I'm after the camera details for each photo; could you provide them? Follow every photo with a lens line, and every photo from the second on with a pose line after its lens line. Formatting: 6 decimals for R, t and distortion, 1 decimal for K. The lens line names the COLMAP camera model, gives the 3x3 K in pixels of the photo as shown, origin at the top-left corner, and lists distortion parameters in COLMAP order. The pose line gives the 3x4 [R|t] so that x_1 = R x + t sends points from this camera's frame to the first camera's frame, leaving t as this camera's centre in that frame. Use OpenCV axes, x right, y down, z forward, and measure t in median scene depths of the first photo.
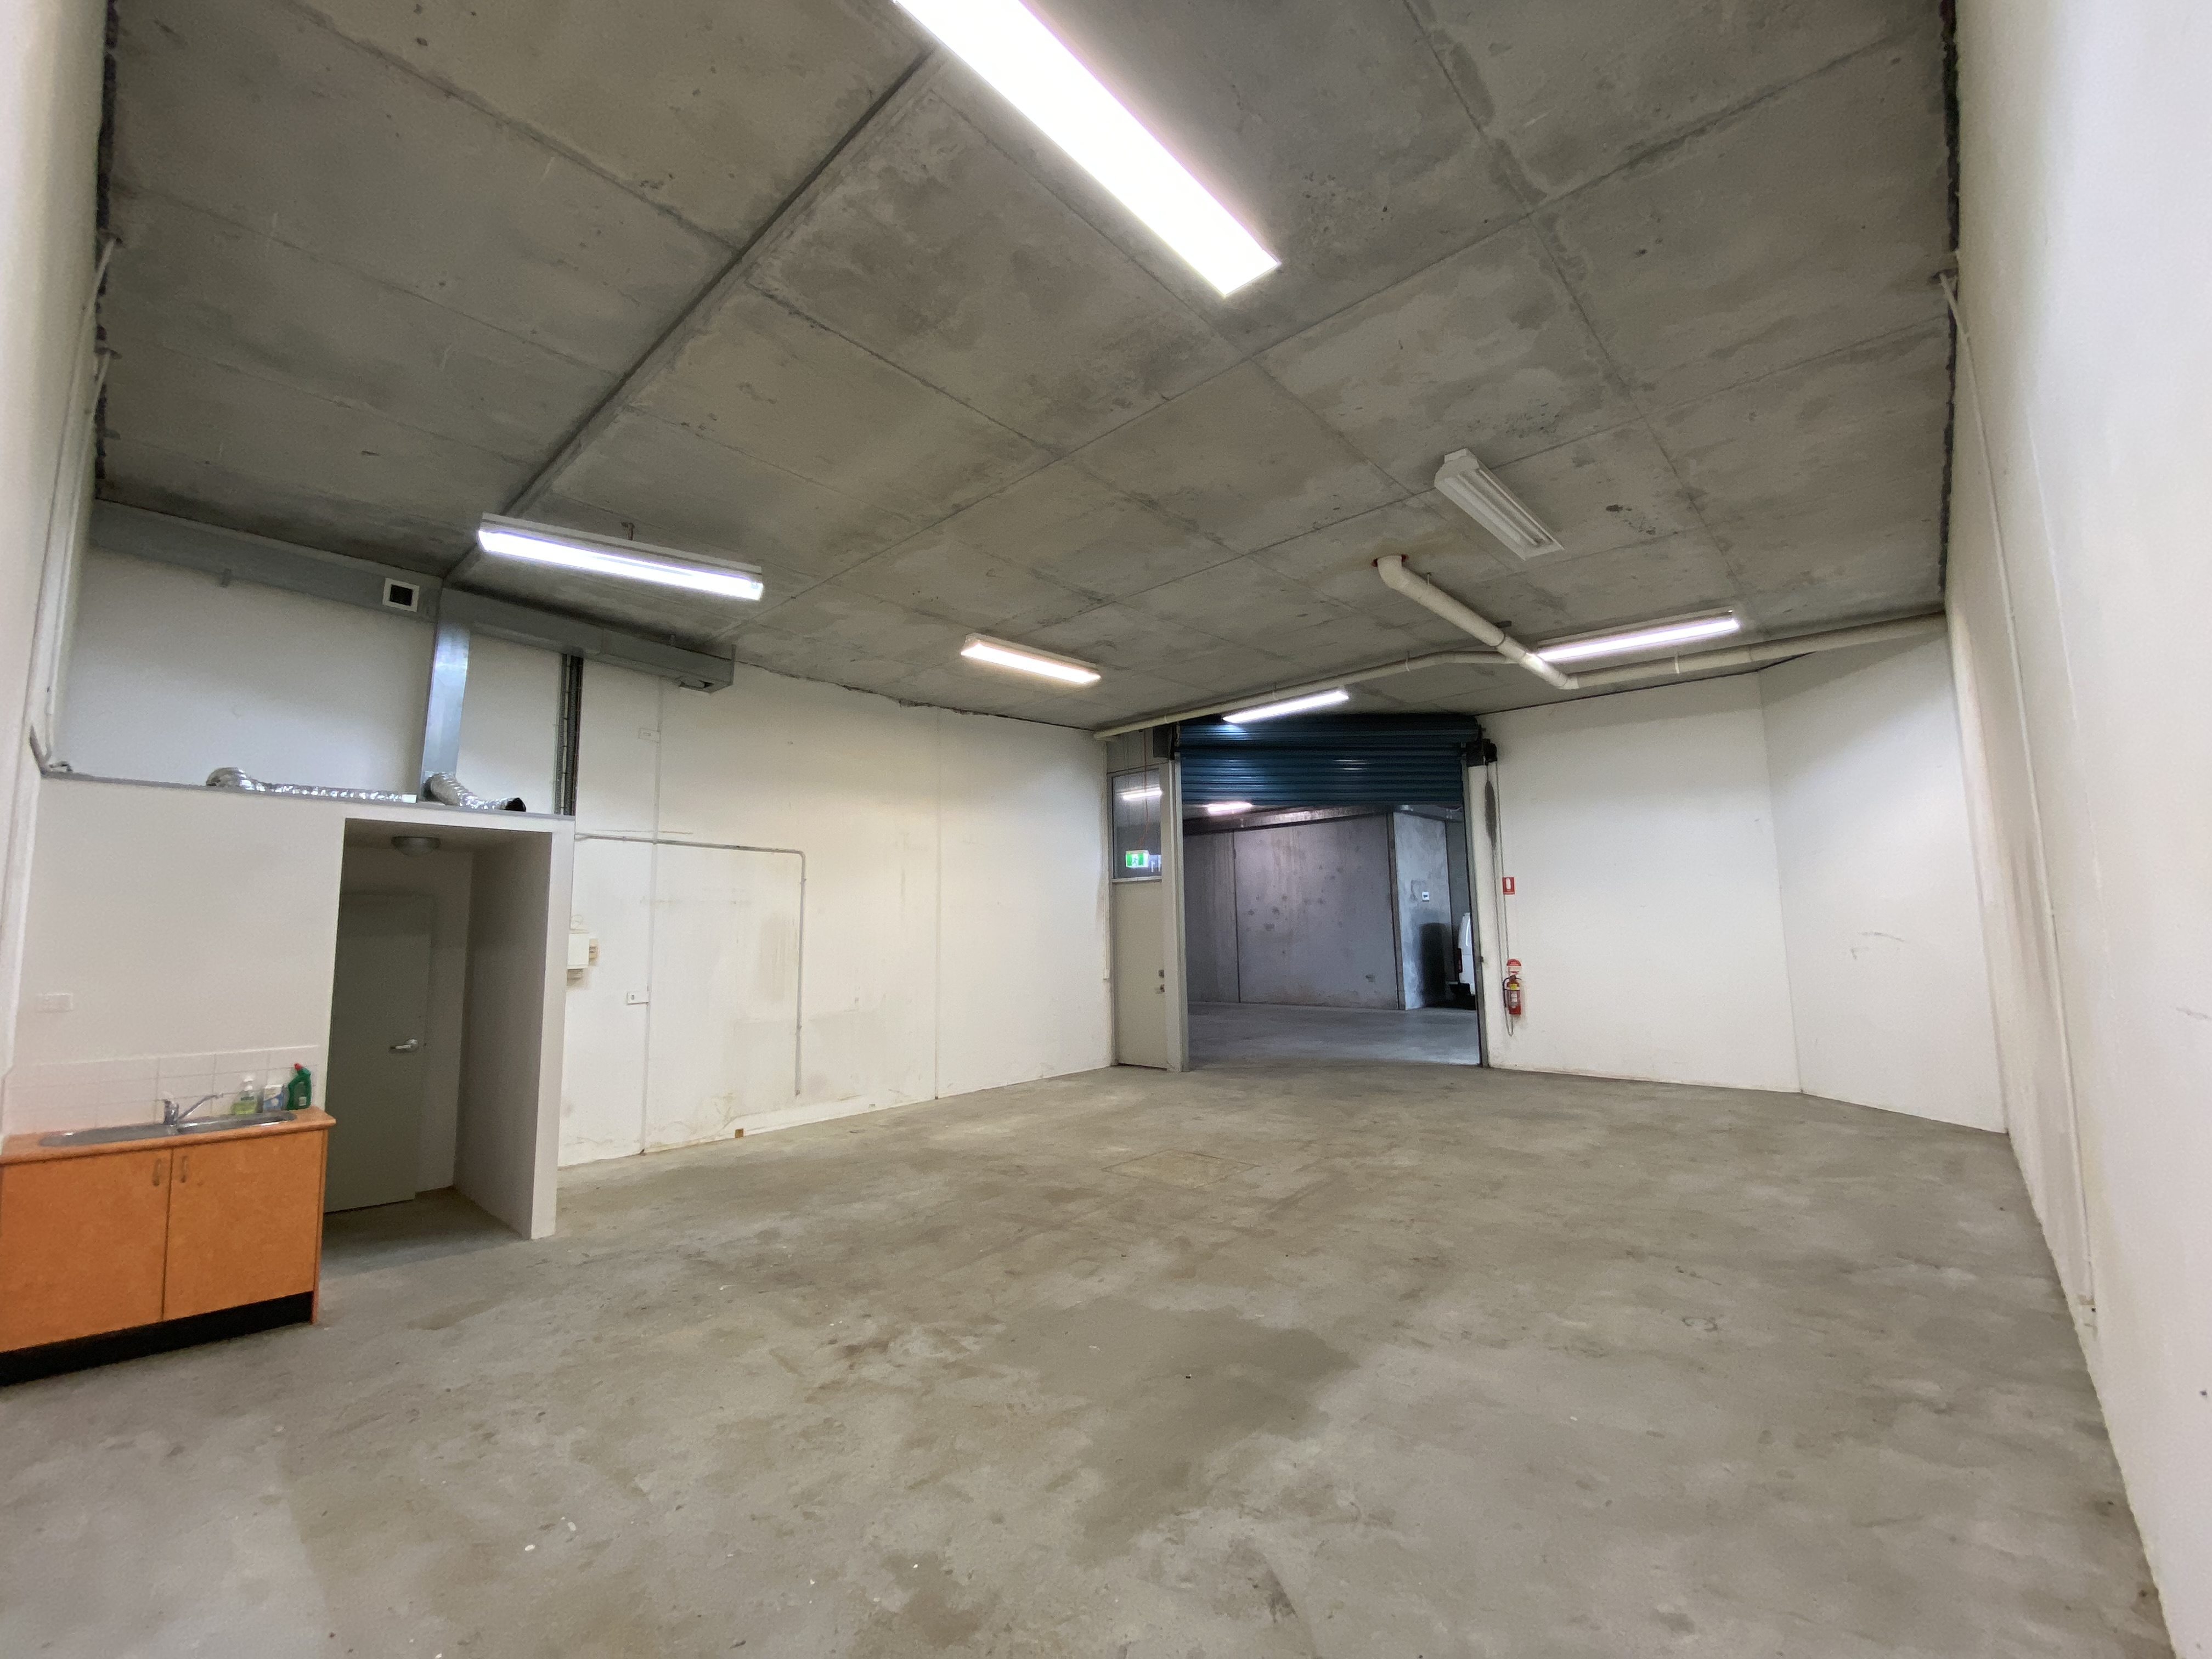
lens RADIAL K [[904.2, 0, 1106.0], [0, 904.2, 829.5], [0, 0, 1]] dist [0.001853, 0.000083]
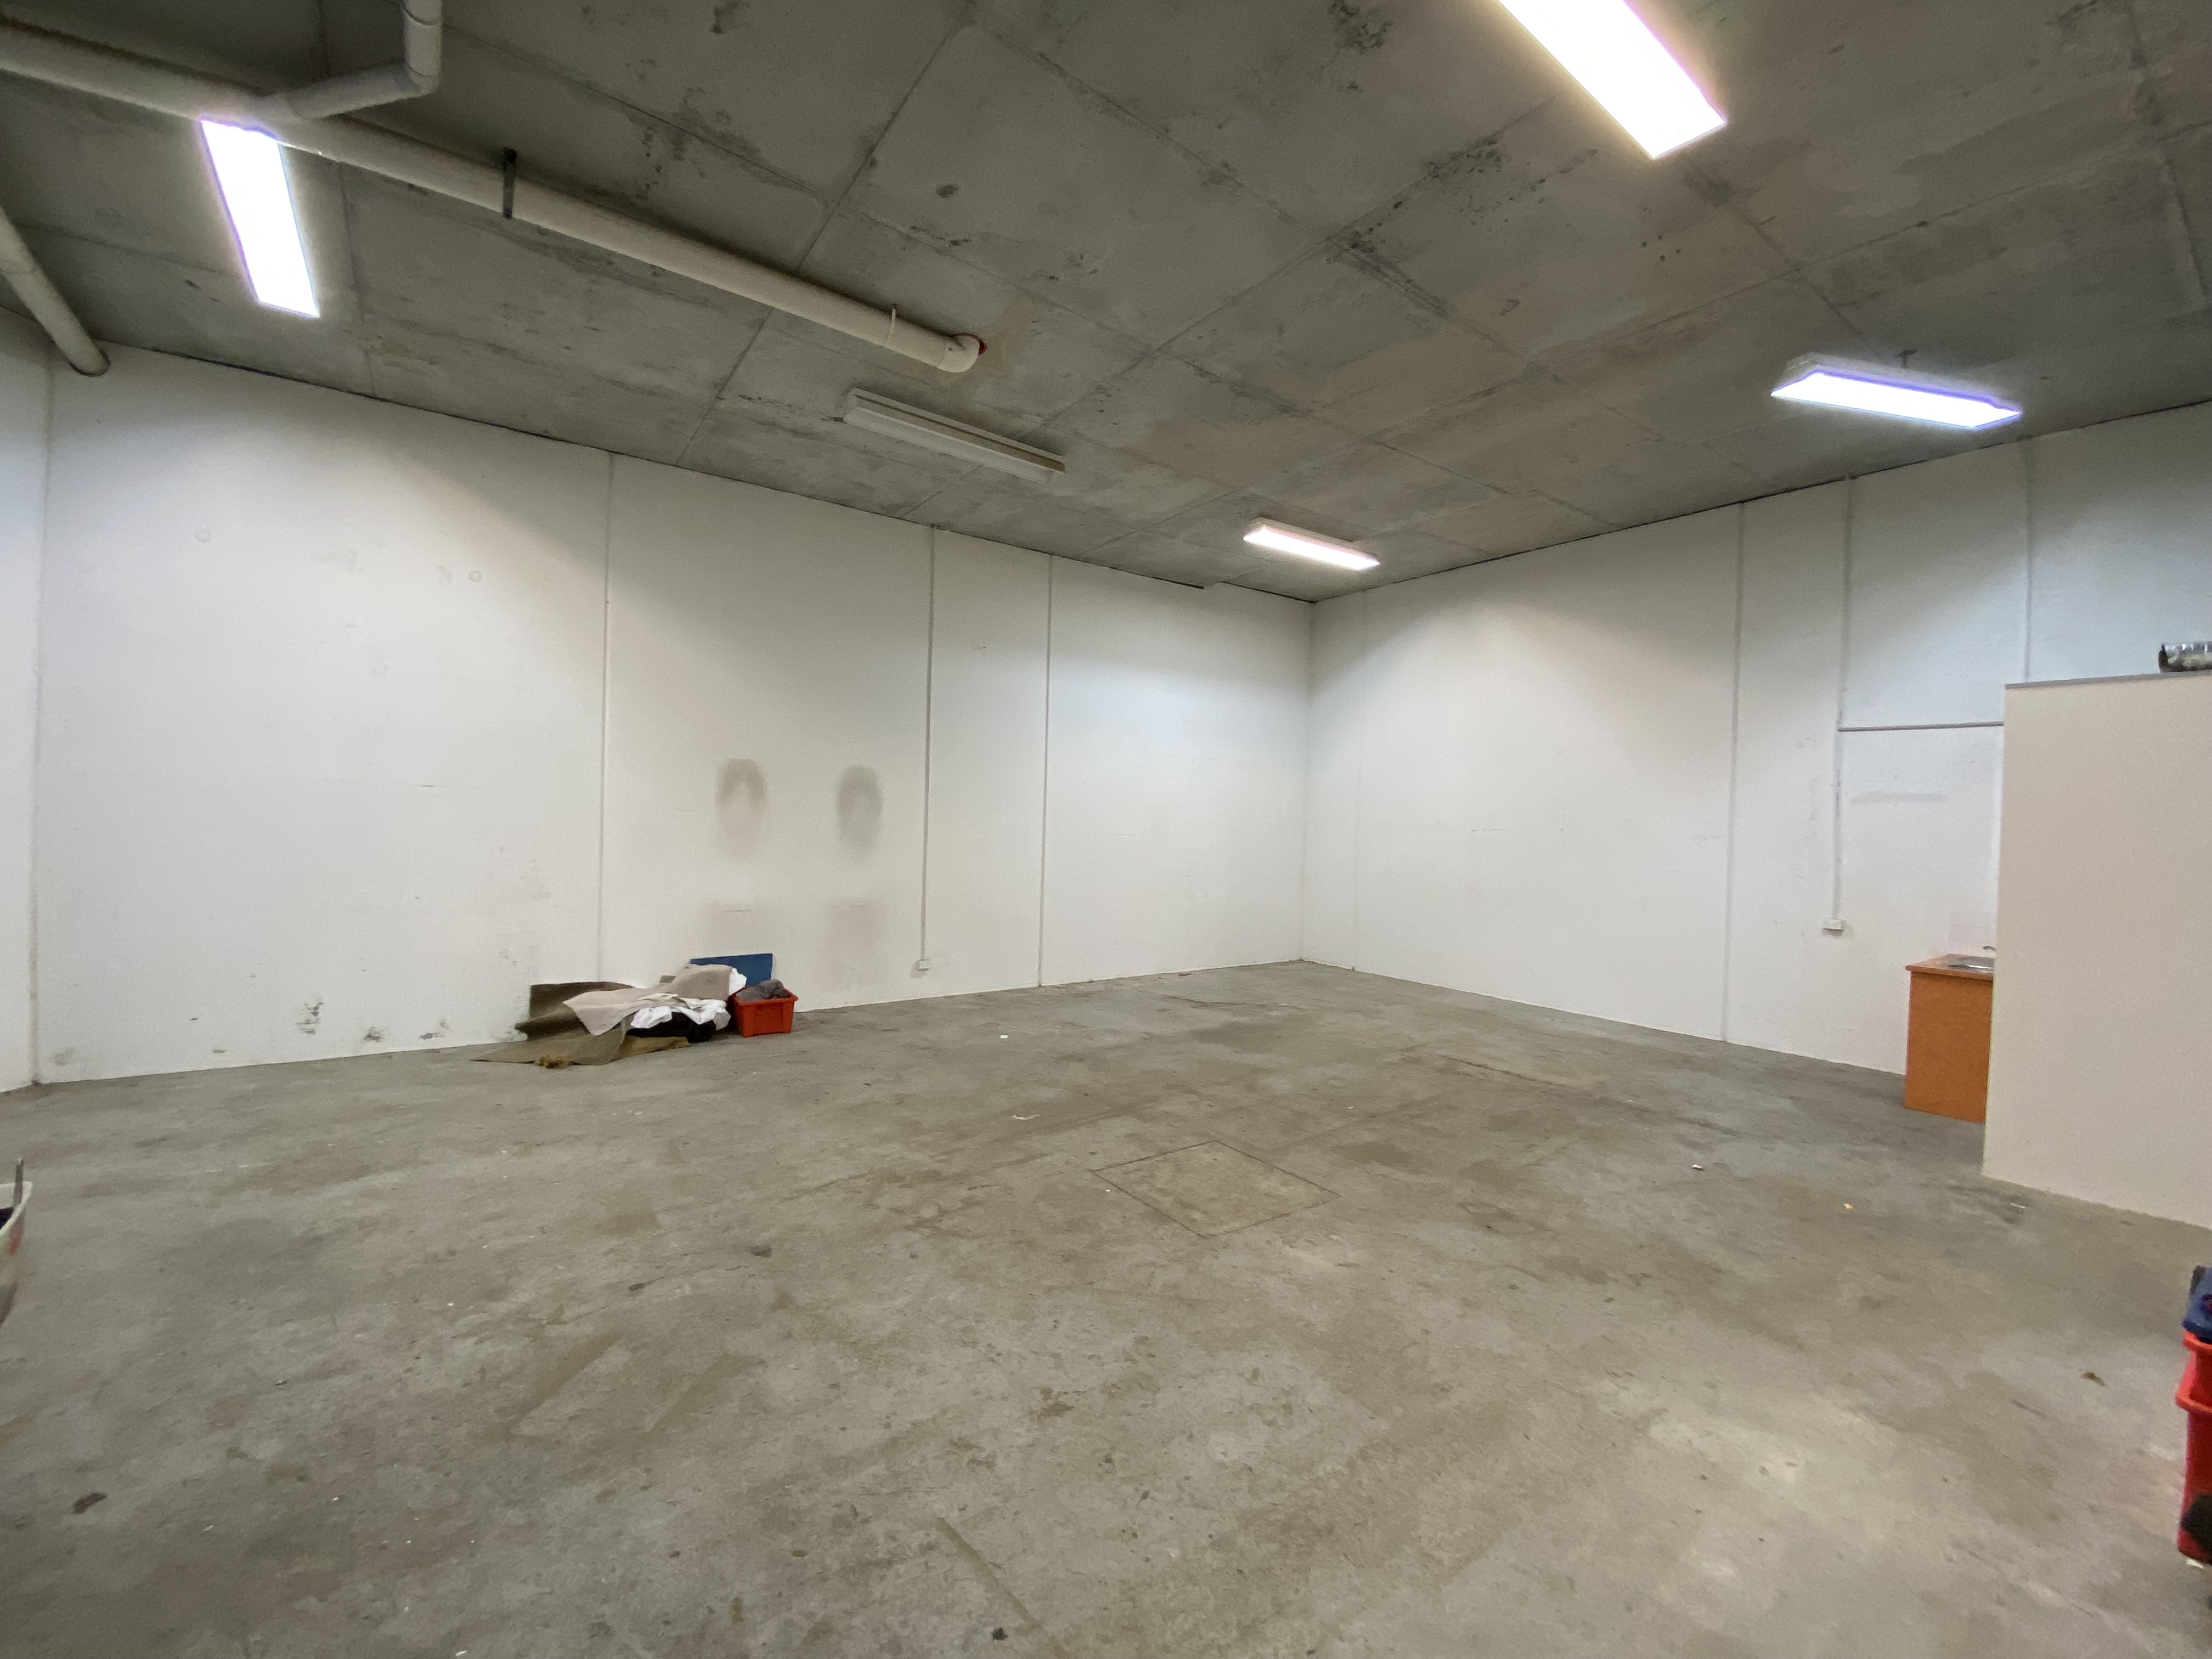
lens RADIAL K [[904.2, 0, 1106.0], [0, 904.2, 829.5], [0, 0, 1]] dist [0.001853, 0.000083]
pose [[-0.978743, -0.011373, 0.204777, 0.032137], [-0.032895, 0.994240, -0.102002, 0.233407], [-0.202438, -0.106570, -0.973479, 2.003528]]
